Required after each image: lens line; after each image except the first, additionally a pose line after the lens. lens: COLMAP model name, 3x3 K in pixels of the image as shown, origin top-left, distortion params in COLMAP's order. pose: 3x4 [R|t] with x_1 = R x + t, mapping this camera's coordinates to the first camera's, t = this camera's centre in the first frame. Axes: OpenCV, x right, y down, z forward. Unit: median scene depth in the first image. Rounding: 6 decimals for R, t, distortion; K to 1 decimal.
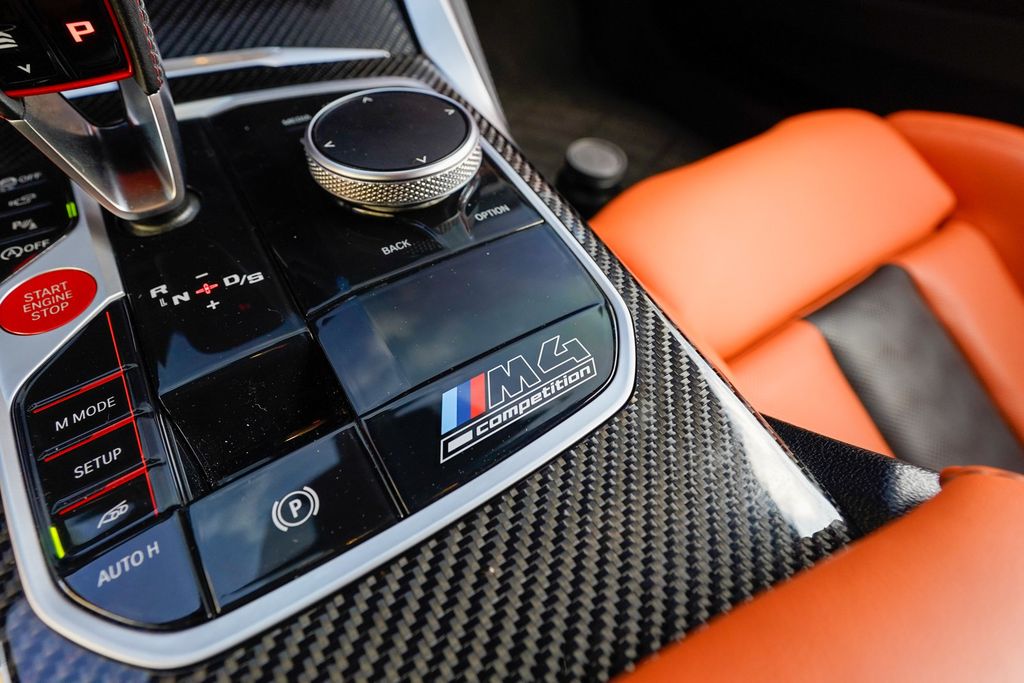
lens RADIAL K [[470.2, 0, 515.9], [0, 470.2, 358.7], [0, 0, 1]] dist [-0.025338, 0.012047]
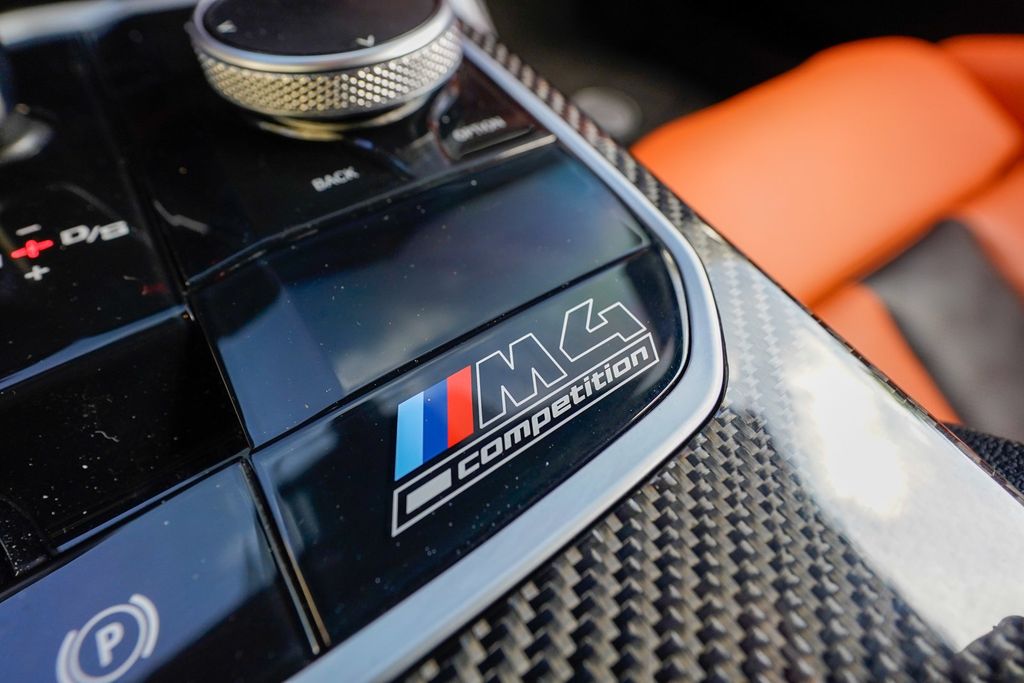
lens RADIAL K [[470.2, 0, 515.9], [0, 470.2, 358.7], [0, 0, 1]] dist [-0.025338, 0.012047]
pose [[0.999210, -0.038566, -0.009625, -0.004421], [0.038841, 0.998787, 0.030255, 0.006451], [0.008446, -0.030605, 0.999496, 0.424038]]
